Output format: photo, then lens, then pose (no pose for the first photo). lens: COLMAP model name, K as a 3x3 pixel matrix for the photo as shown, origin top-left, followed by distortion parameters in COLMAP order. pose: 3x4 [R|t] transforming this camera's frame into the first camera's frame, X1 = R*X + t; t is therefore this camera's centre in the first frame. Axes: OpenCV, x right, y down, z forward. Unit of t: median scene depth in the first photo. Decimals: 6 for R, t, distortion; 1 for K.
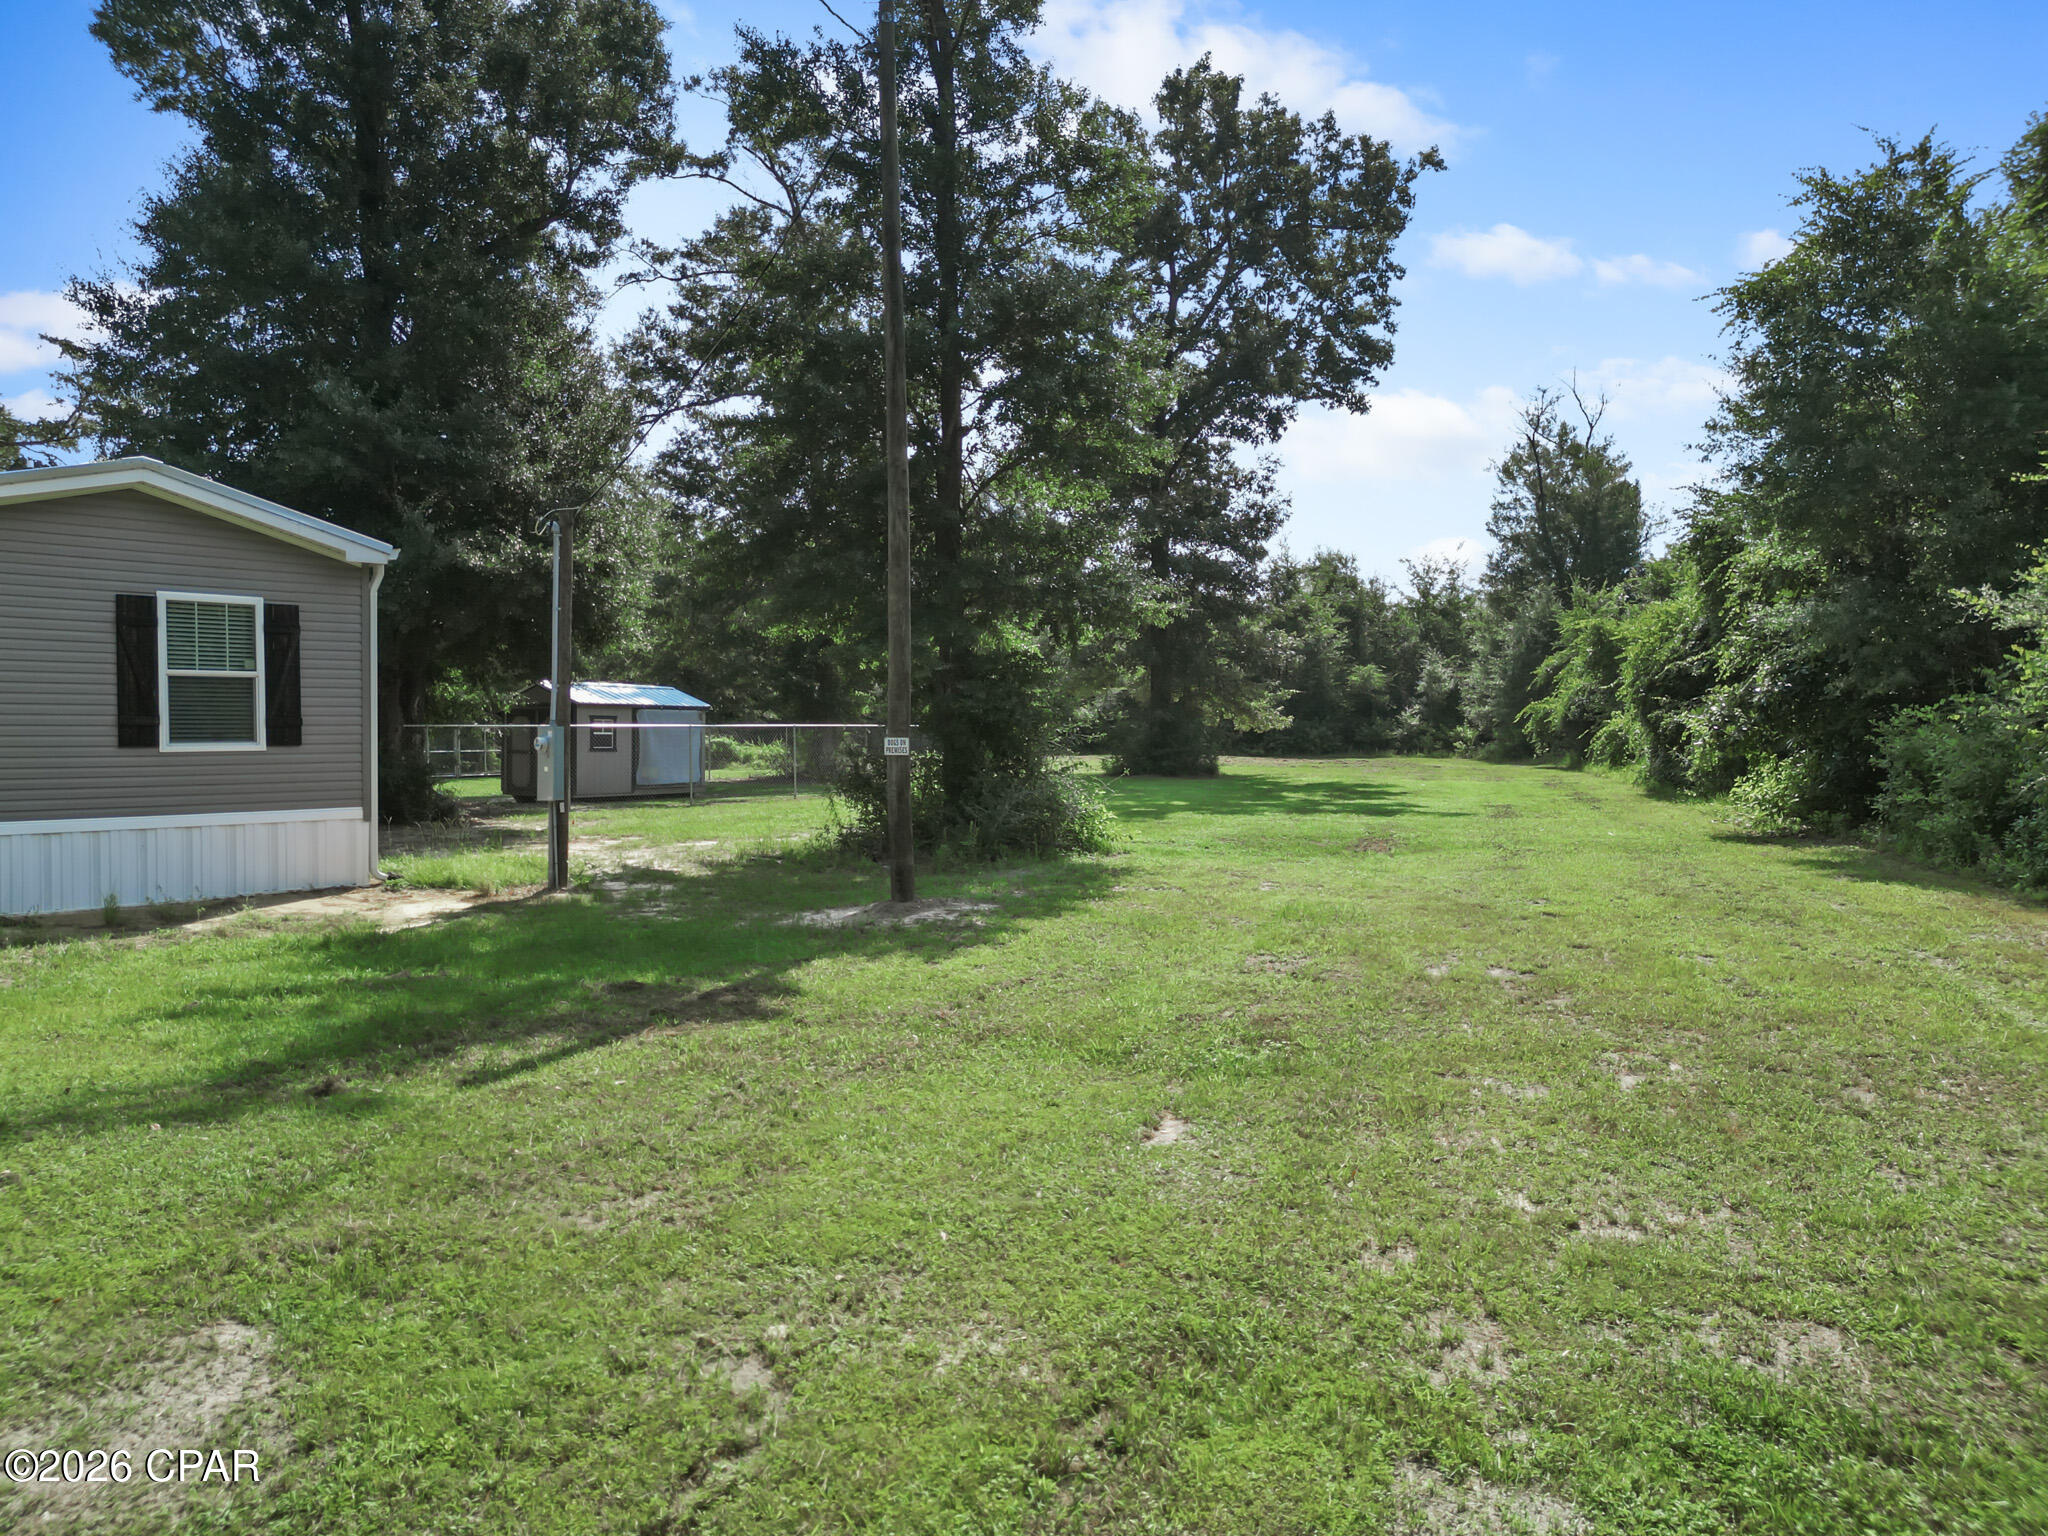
lens RADIAL K [[1374.9, 0, 1018.4], [0, 1374.9, 764.0], [0, 0, 1]] dist [-0.061675, -0.000427]
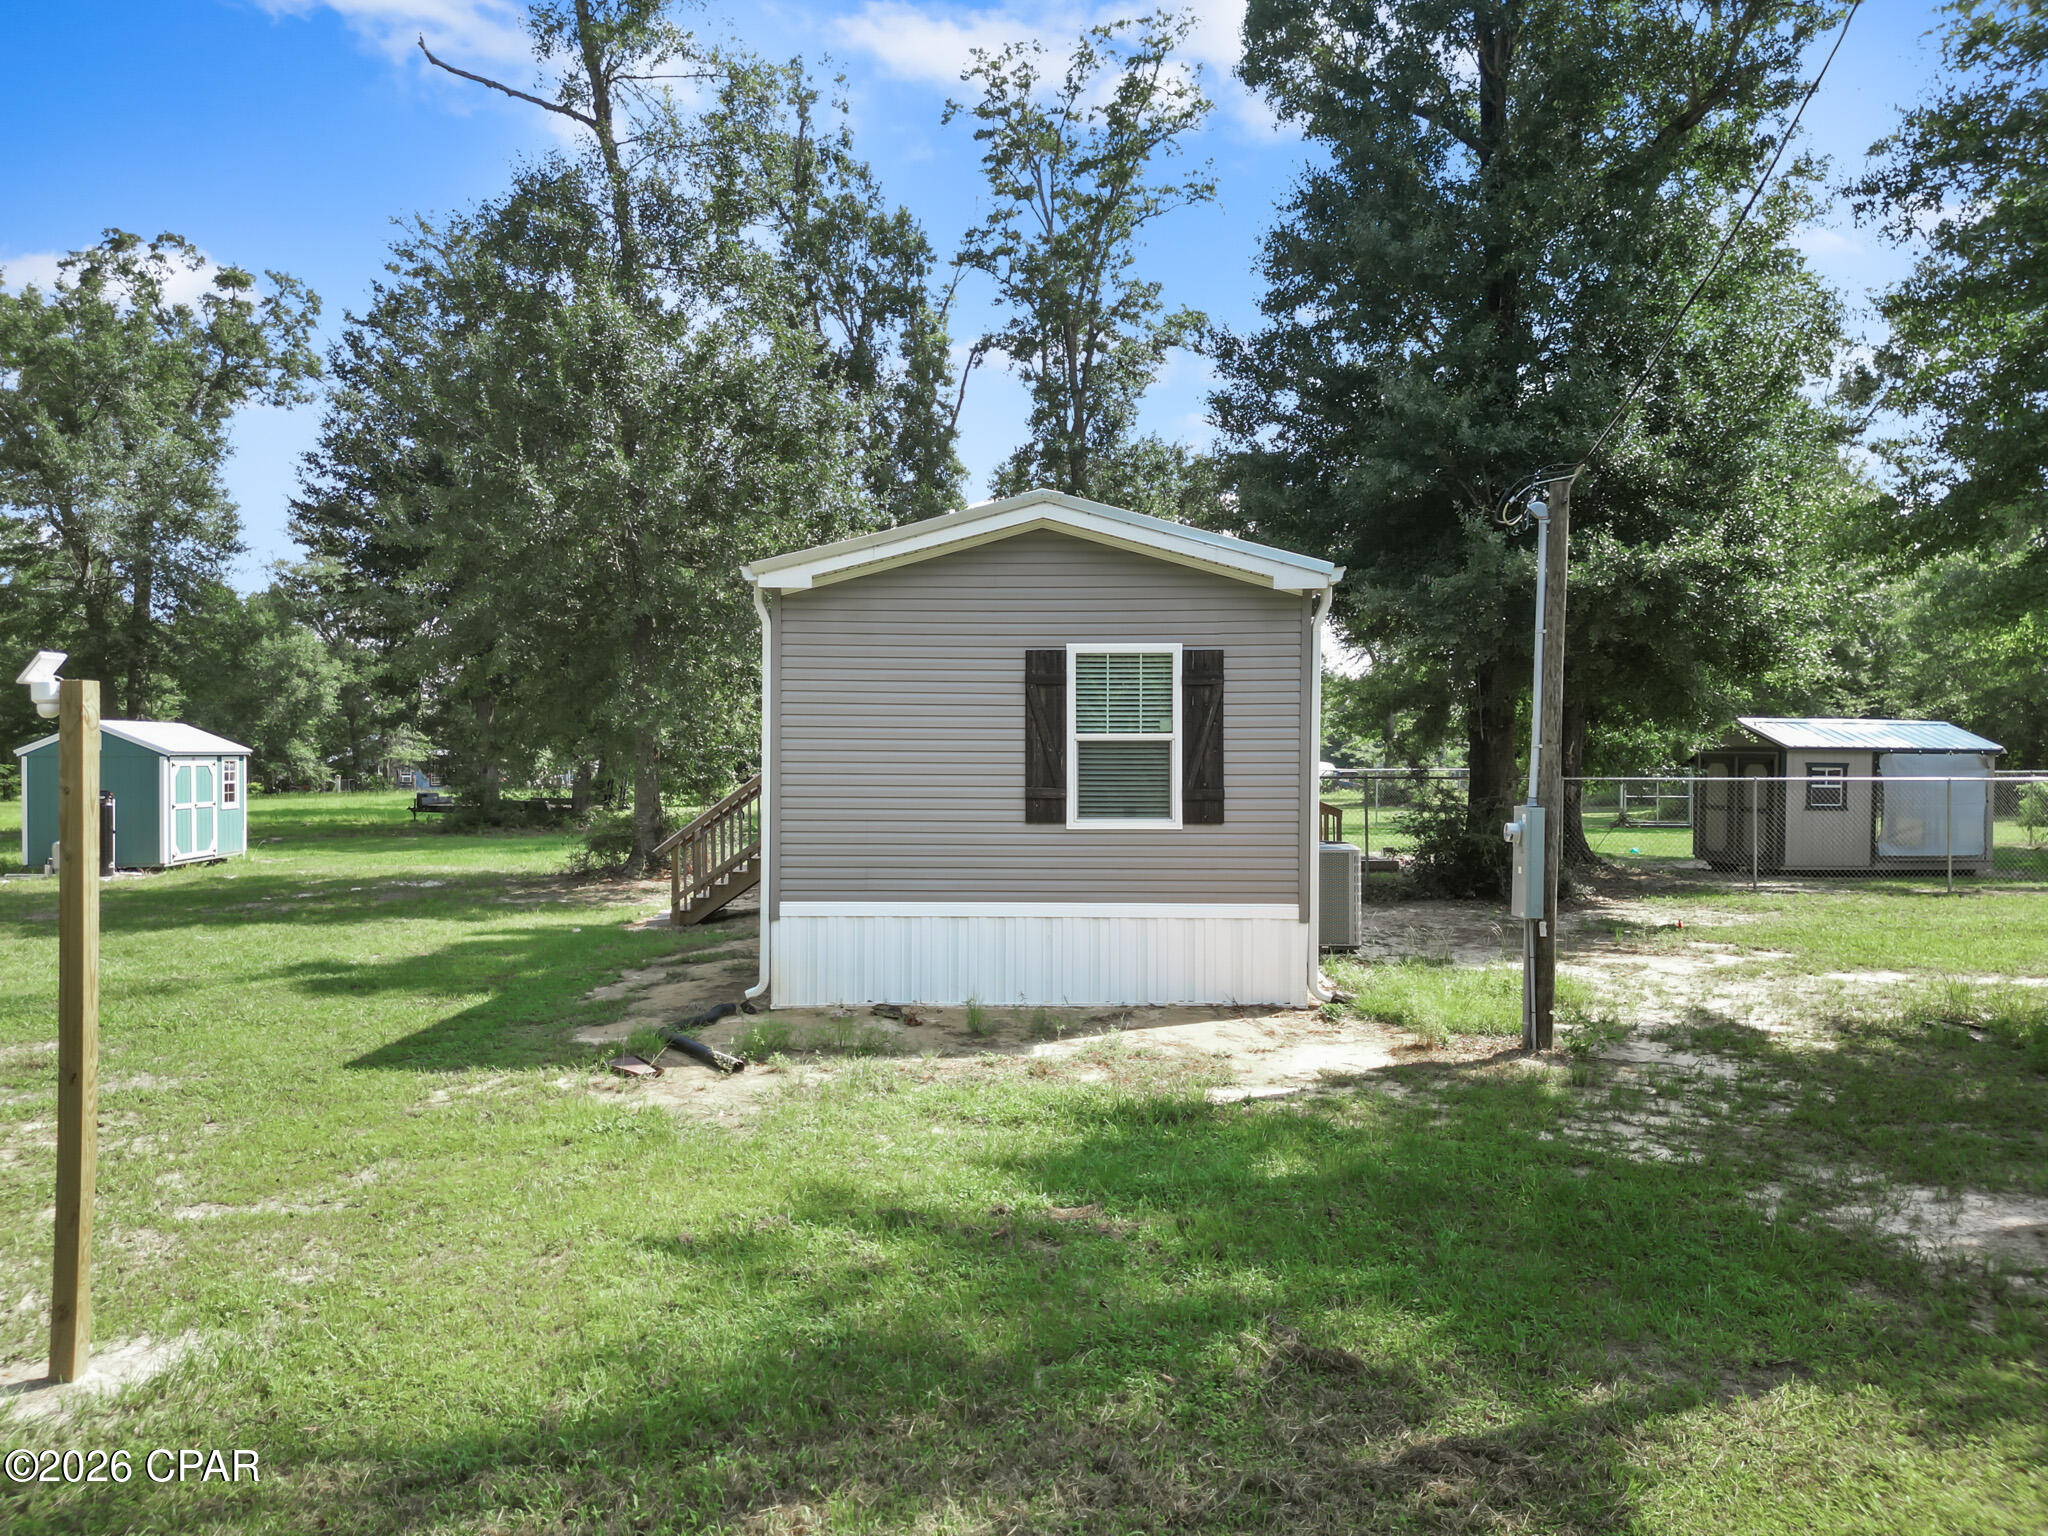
lens RADIAL K [[1435.6, 0, 963.2], [0, 1435.6, 784.7], [0, 0, 1]] dist [0.041954, -0.031653]
pose [[0.638190, 0.008908, -0.769827, 0.028487], [-0.018710, 0.999817, -0.003941, -0.031470], [0.769651, 0.016919, 0.638240, 0.340105]]
